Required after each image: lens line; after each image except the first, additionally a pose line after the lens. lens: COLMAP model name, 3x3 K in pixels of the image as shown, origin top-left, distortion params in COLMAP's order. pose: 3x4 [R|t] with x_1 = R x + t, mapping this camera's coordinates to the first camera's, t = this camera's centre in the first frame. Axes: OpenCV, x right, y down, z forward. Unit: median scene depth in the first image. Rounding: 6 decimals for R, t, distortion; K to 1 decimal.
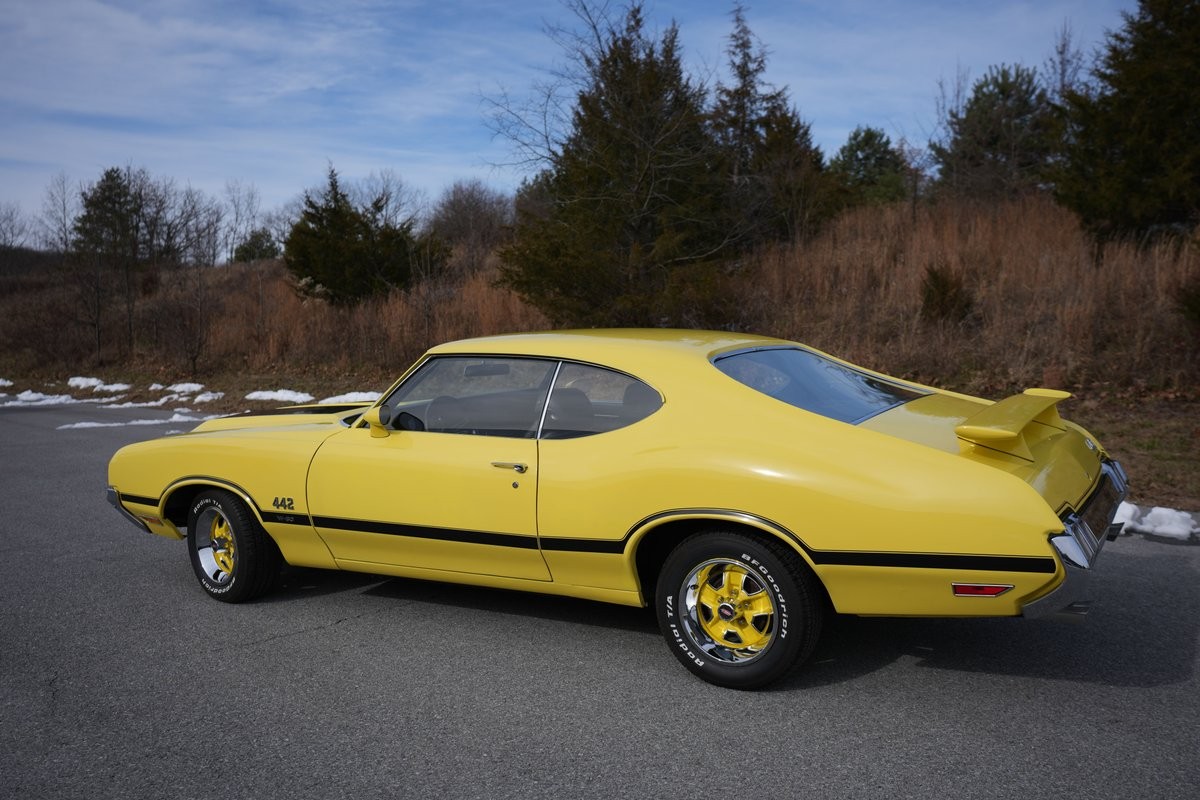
lens RADIAL K [[1013.6, 0, 594.6], [0, 1013.6, 399.8], [0, 0, 1]] dist [0.043094, 0.004541]
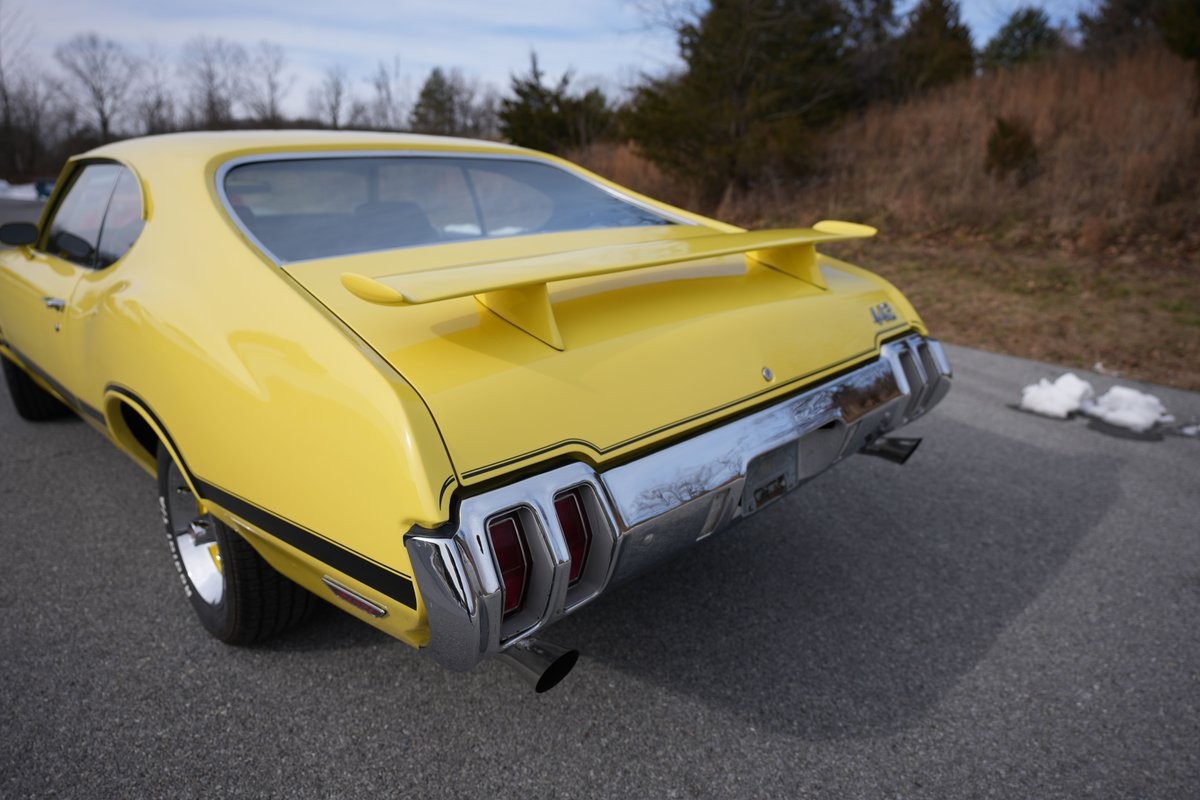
lens RADIAL K [[734.5, 0, 594.4], [0, 734.5, 394.3], [0, 0, 1]] dist [-0.031347, 0.033567]
pose [[0.968866, 0.079084, -0.234614, 0.072270], [-0.029852, 0.978014, 0.206394, 0.000744], [0.245778, -0.192964, 0.949925, 0.089209]]
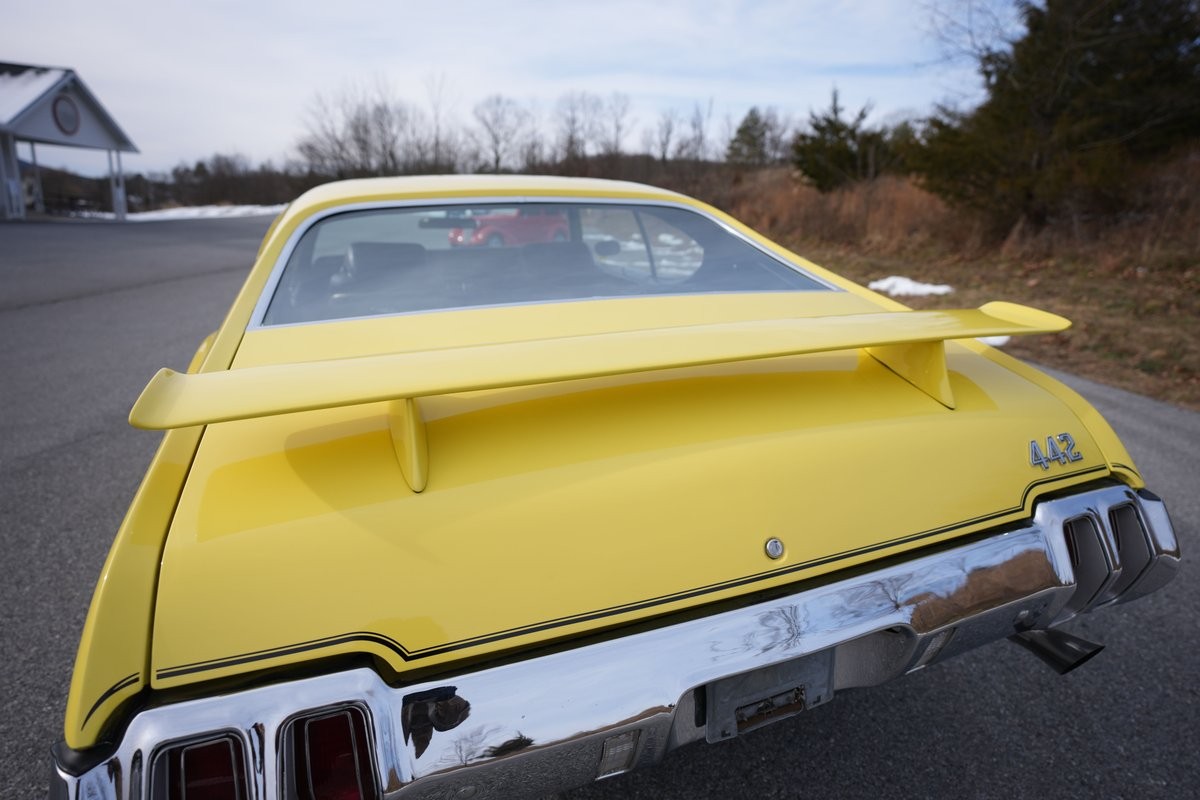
lens RADIAL K [[647.3, 0, 602.0], [0, 647.3, 399.3], [0, 0, 1]] dist [-0.049461, 0.029105]
pose [[0.787537, 0.194518, -0.584763, 0.083315], [-0.066940, 0.970266, 0.232601, -0.004369], [0.612621, -0.144037, 0.777141, 0.117852]]
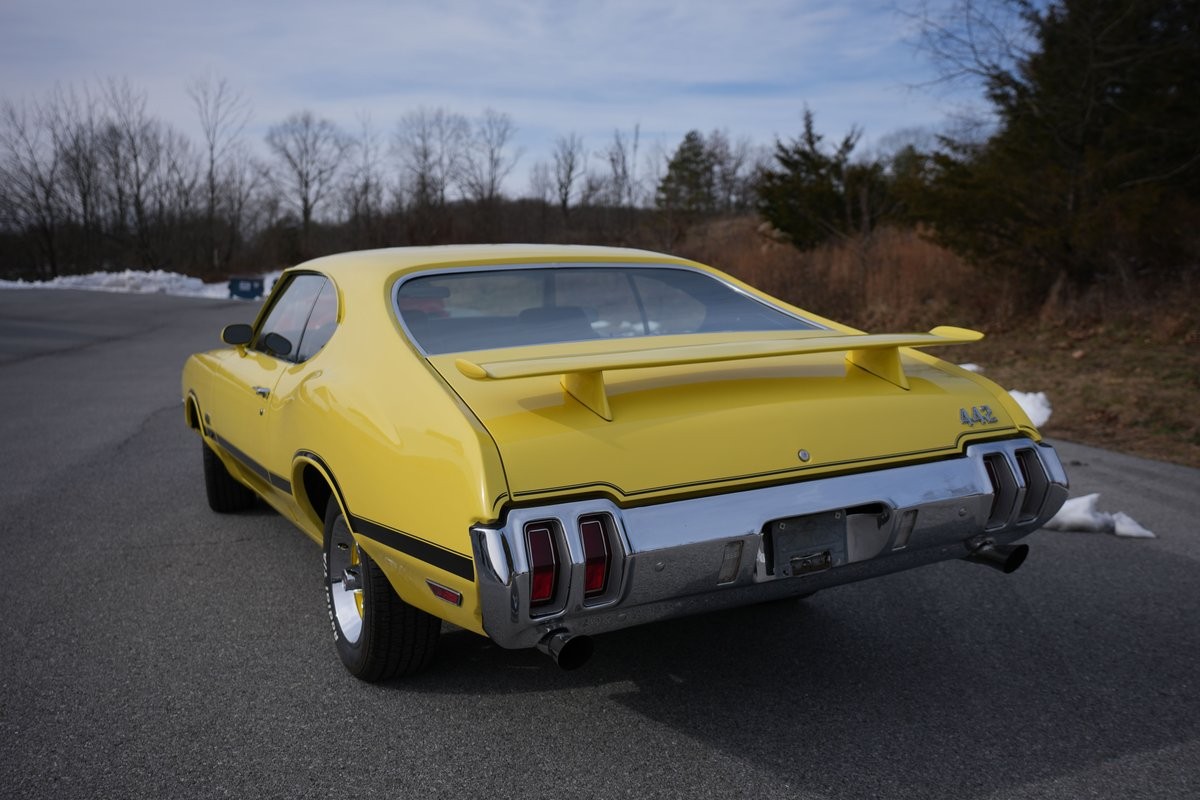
lens RADIAL K [[1022.7, 0, 600.0], [0, 1022.7, 400.0], [0, 0, 1]] dist [0.042368, 0.015089]
pose [[0.858029, 0.063184, -0.509700, 0.104078], [-0.039321, 0.997573, 0.057468, 0.001064], [0.512094, -0.029267, 0.858430, 0.057424]]
